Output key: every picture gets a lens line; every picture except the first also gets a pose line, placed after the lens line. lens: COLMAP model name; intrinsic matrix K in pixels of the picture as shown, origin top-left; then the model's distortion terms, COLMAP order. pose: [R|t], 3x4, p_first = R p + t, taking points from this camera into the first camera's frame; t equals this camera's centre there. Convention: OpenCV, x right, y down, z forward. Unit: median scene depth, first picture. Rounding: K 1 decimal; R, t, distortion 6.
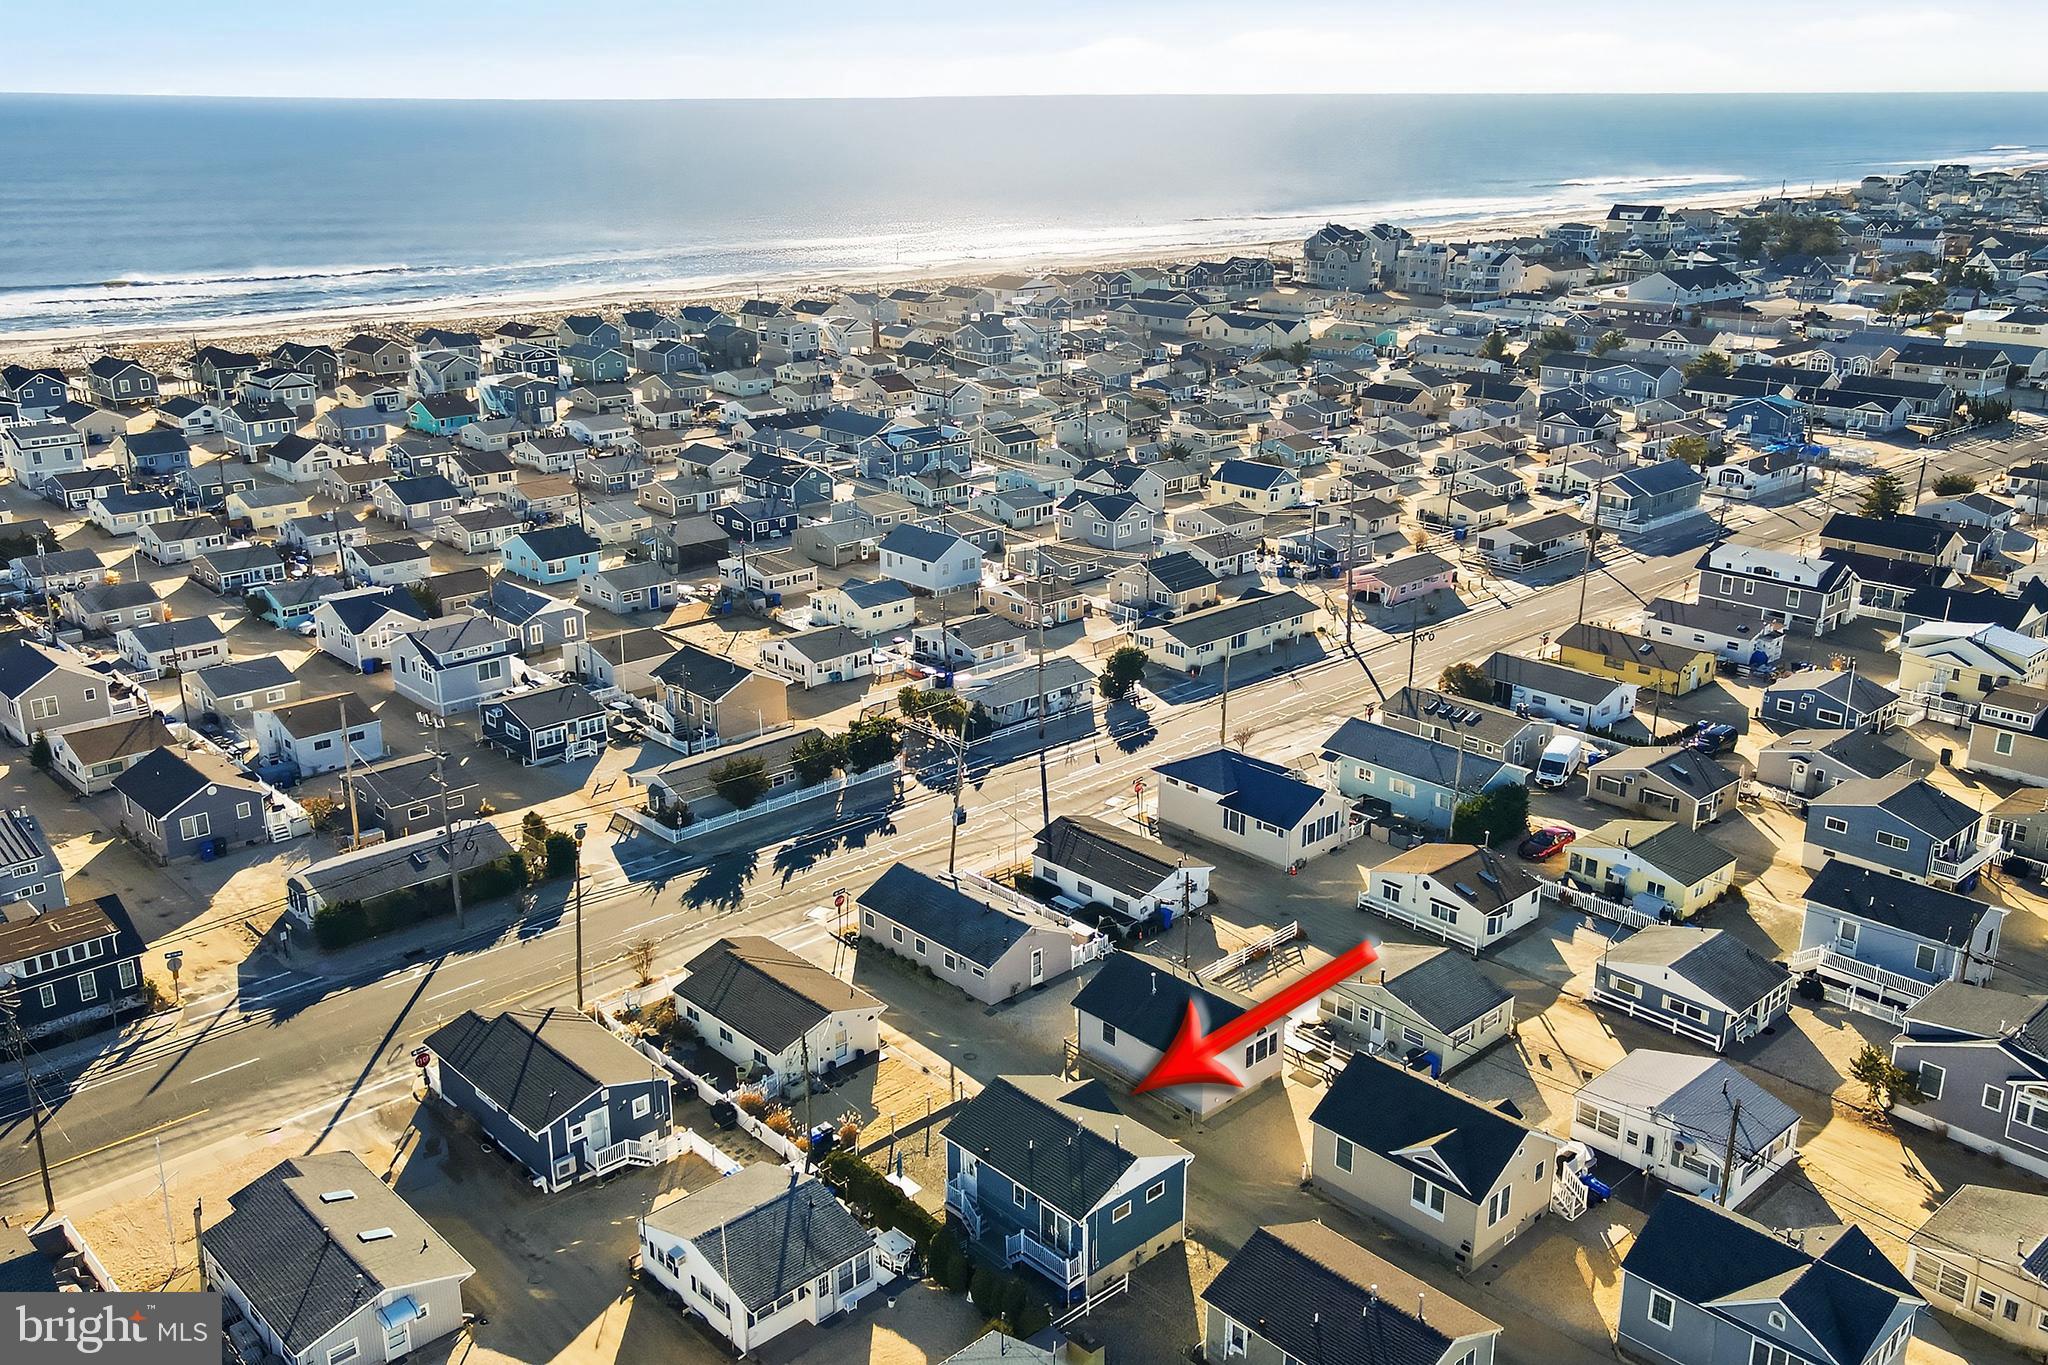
lens RADIAL K [[1760.7, 0, 1024.0], [0, 1760.7, 682.5], [0, 0, 1]] dist [0.045085, -0.010782]
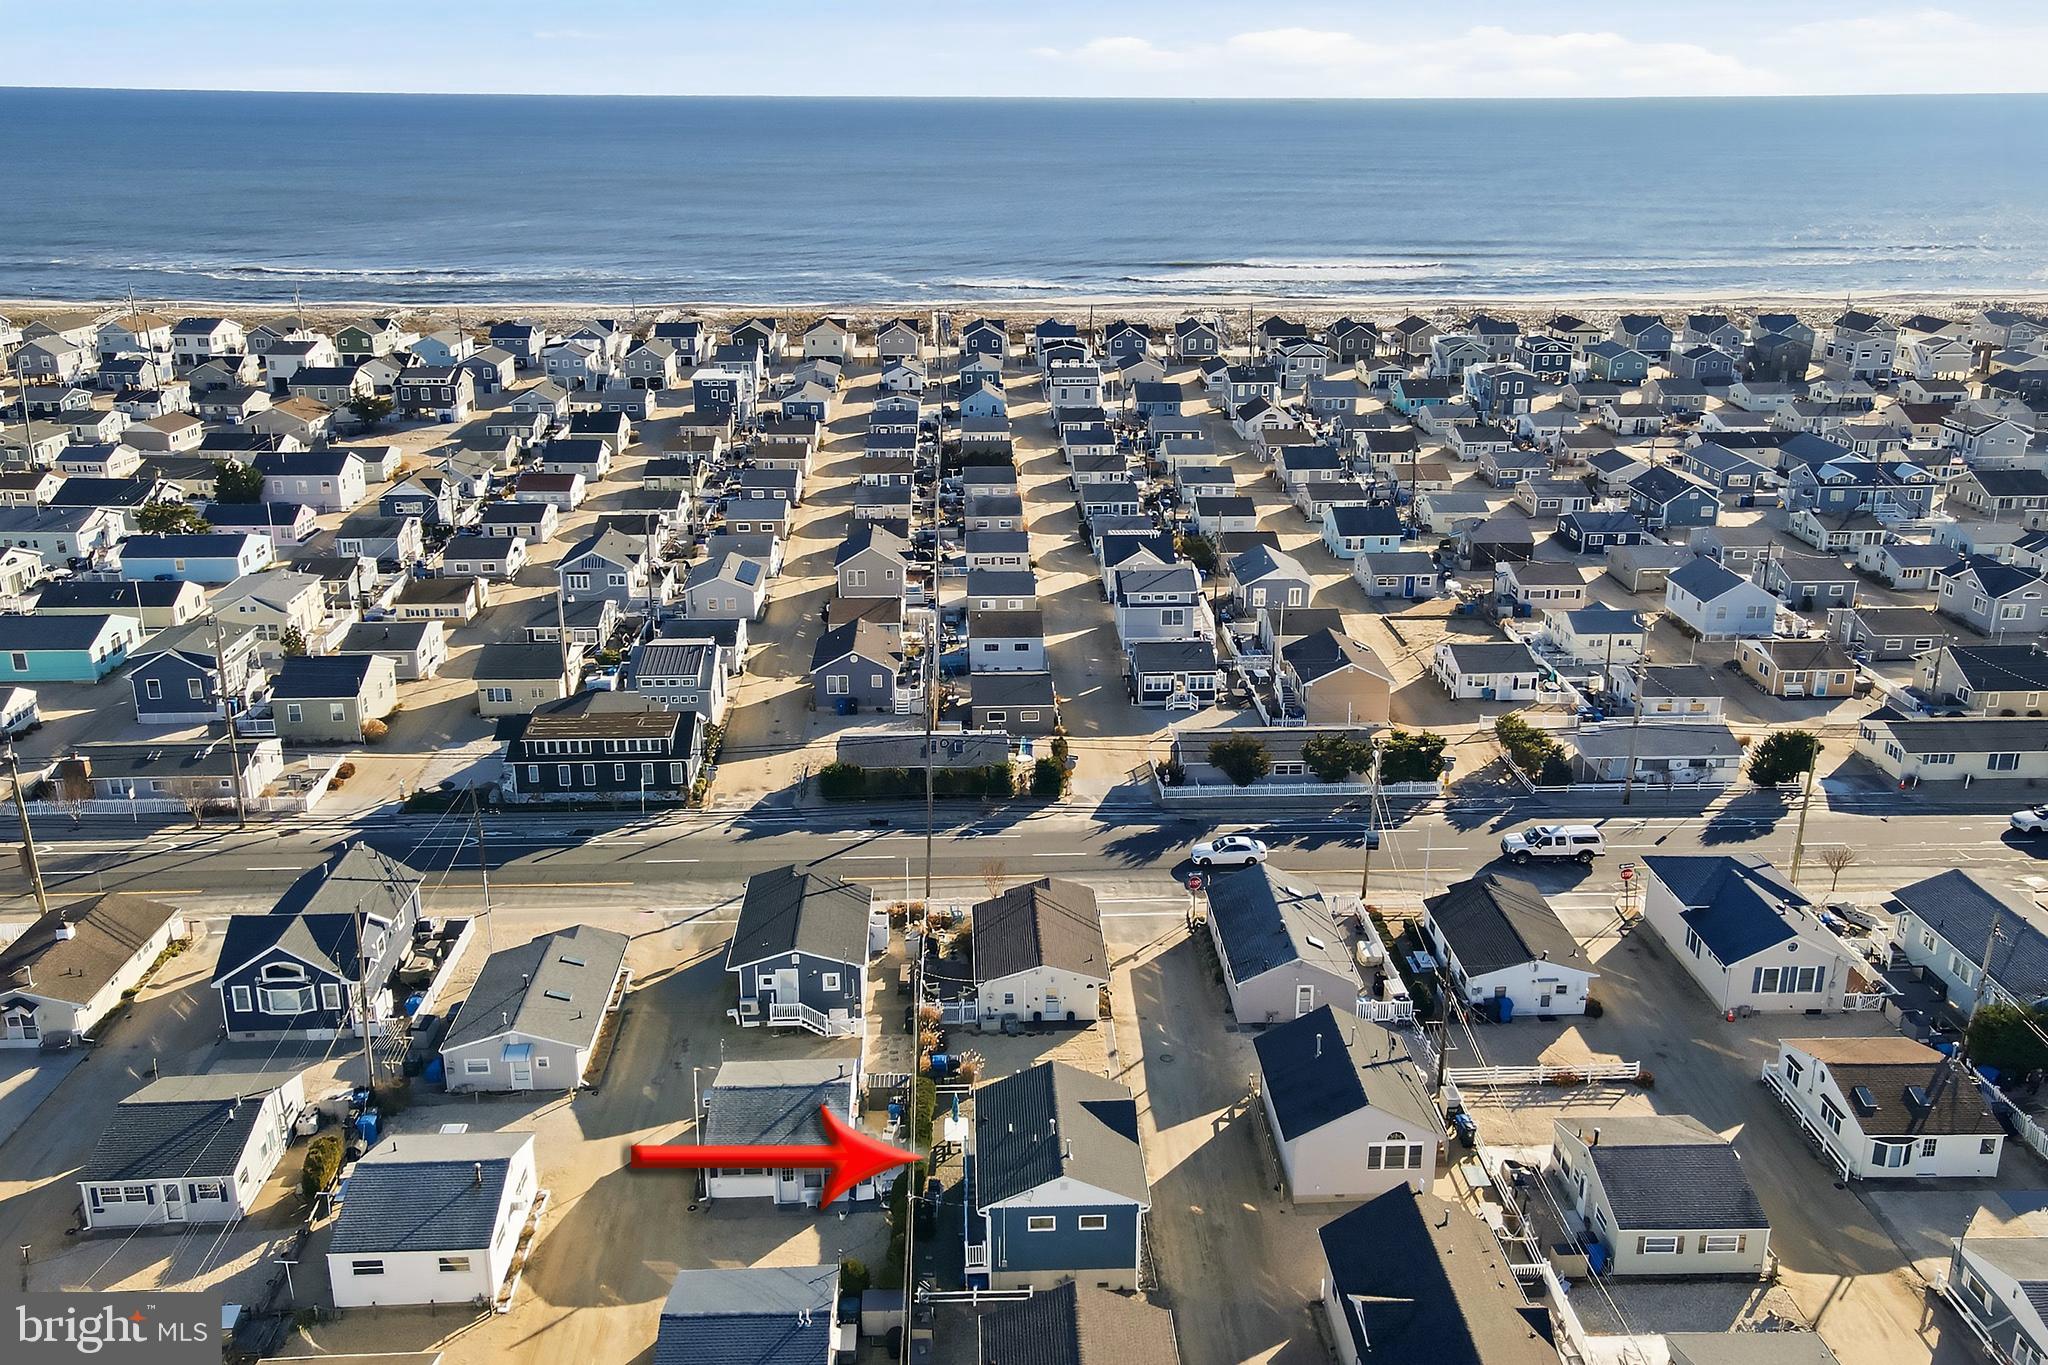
lens RADIAL K [[1760.7, 0, 1024.0], [0, 1760.7, 682.5], [0, 0, 1]] dist [0.045085, -0.010782]
pose [[0.756660, 0.207633, -0.619963, 0.348907], [-0.207948, 0.975421, 0.072881, -0.031920], [0.619857, 0.073774, 0.781239, 0.137144]]
